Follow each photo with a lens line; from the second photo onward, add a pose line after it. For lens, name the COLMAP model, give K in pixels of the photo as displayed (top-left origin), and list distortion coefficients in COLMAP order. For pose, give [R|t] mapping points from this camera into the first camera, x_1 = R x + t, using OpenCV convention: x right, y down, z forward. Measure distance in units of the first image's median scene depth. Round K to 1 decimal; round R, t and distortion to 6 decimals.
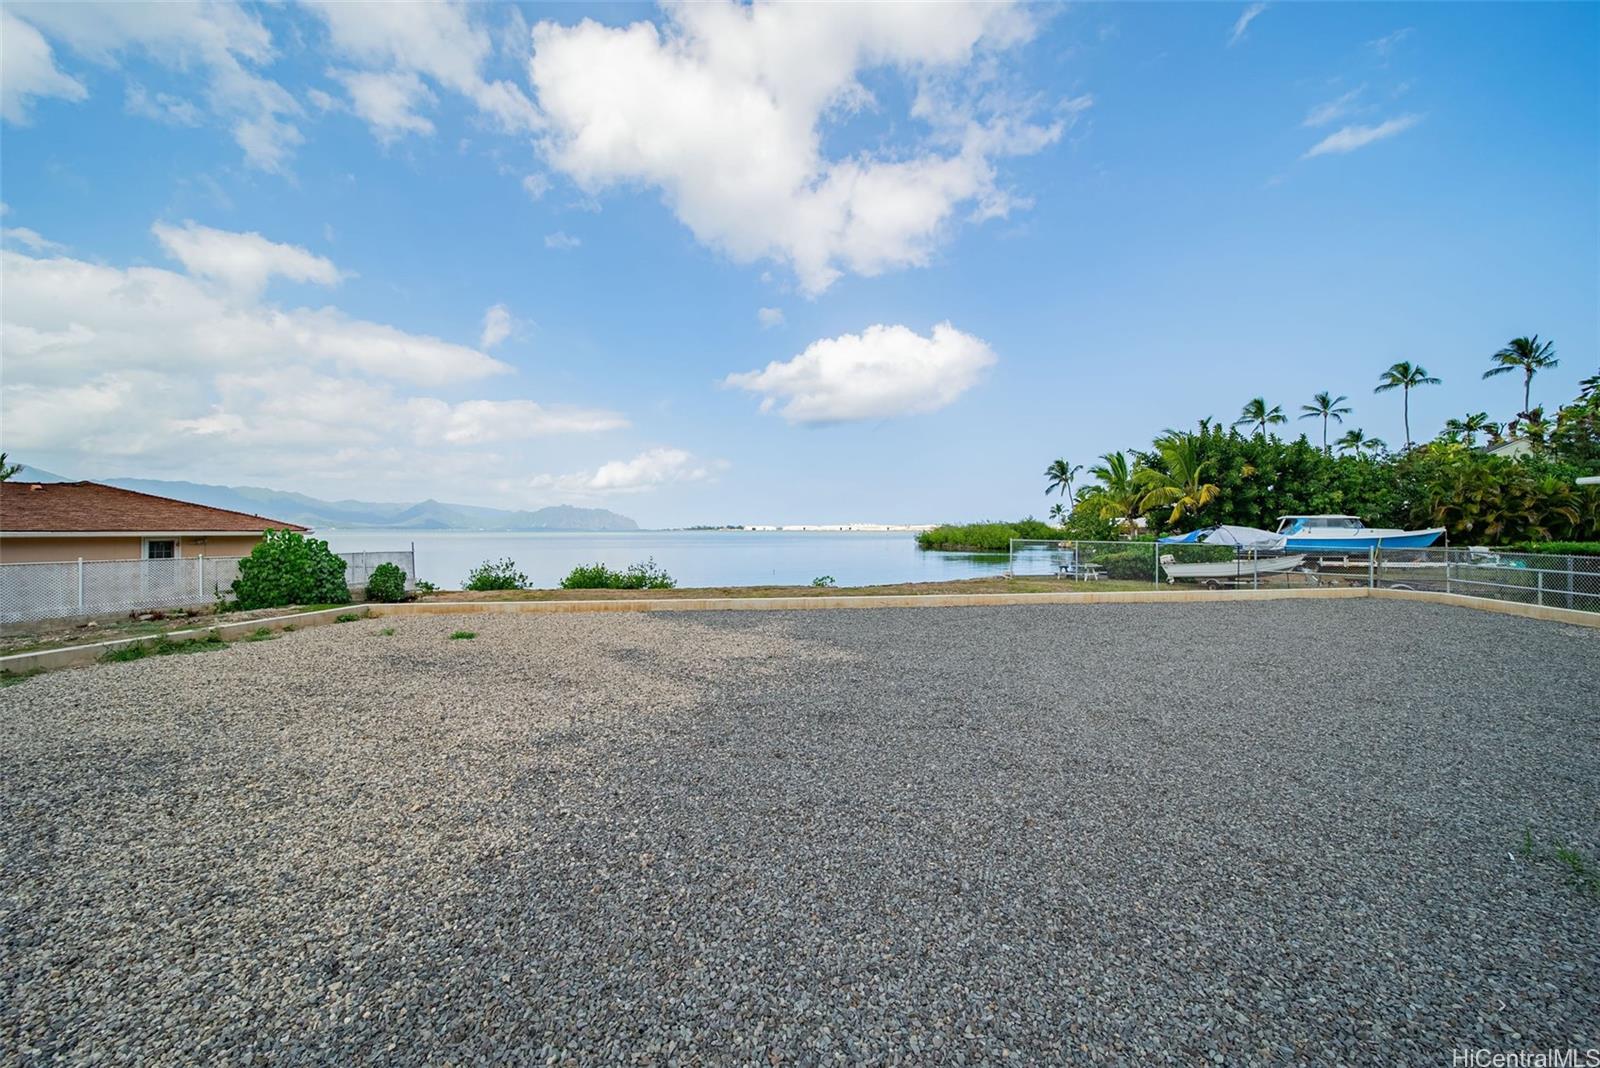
lens RADIAL K [[565.6, 0, 796.5], [0, 565.6, 526.3], [0, 0, 1]] dist [0.000181, -0.001421]
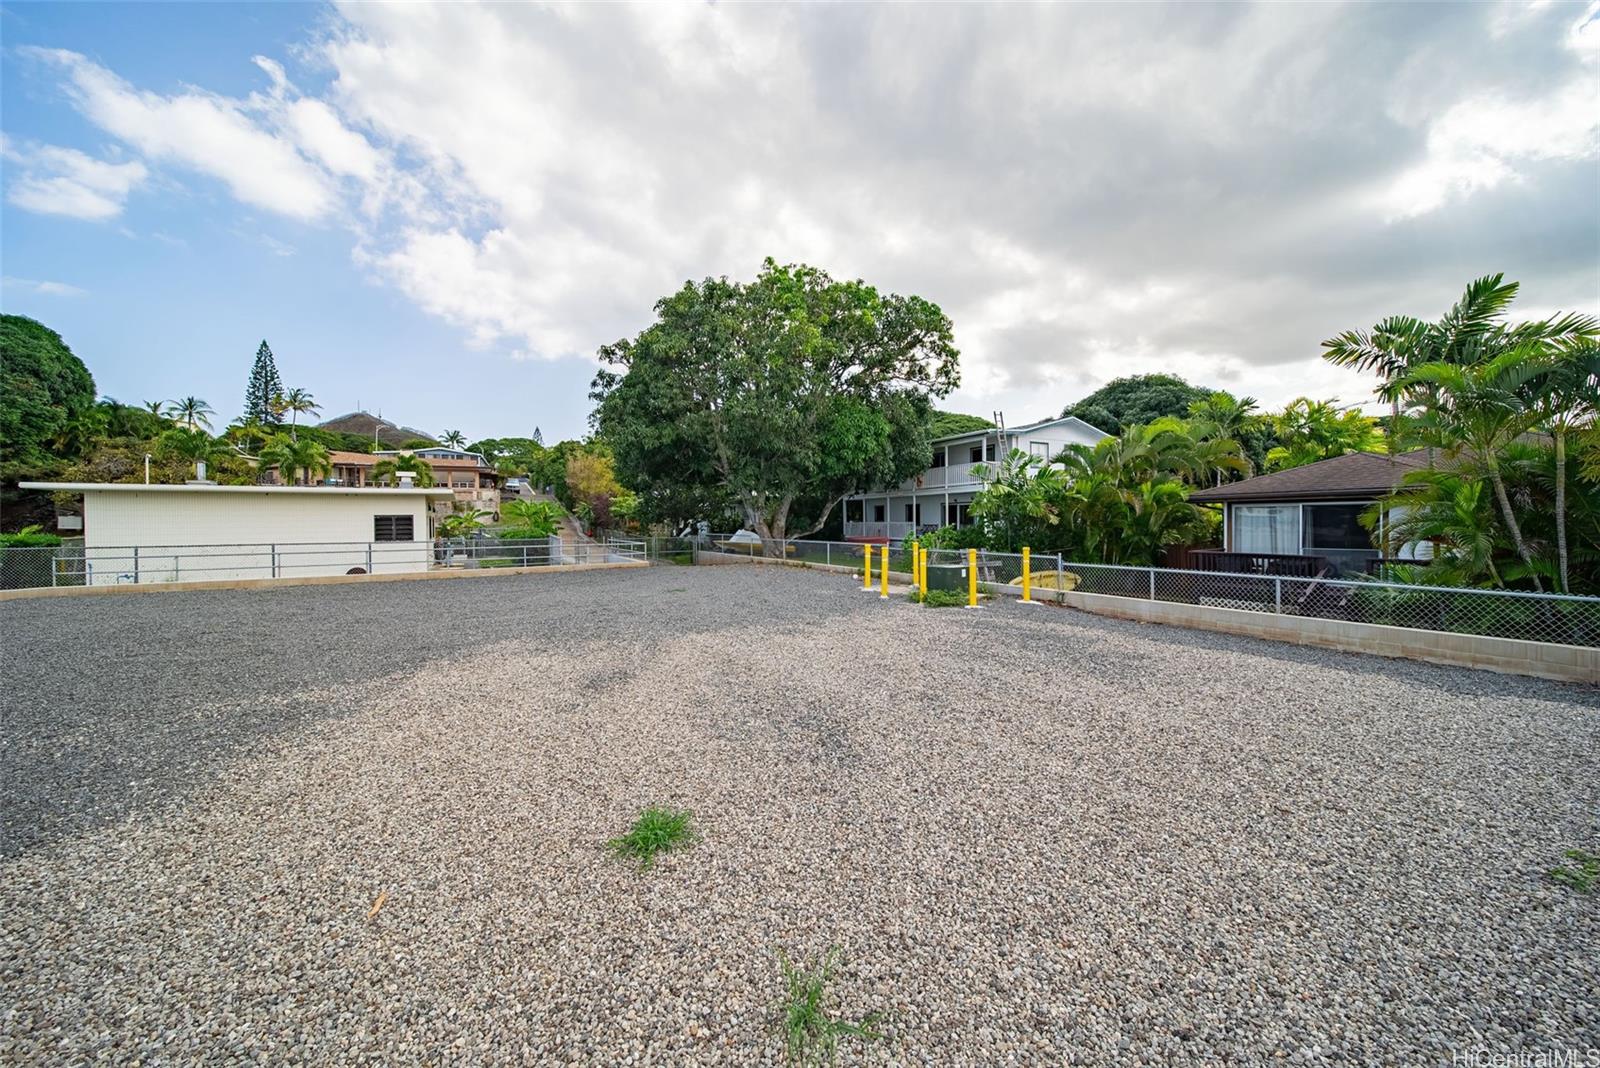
lens RADIAL K [[565.6, 0, 796.5], [0, 565.6, 526.3], [0, 0, 1]] dist [0.000181, -0.001421]
pose [[-0.715805, -0.000069, 0.698300, -0.175119], [0.004326, 0.999980, 0.004533, 0.001688], [-0.698287, 0.006265, -0.715790, 0.231627]]
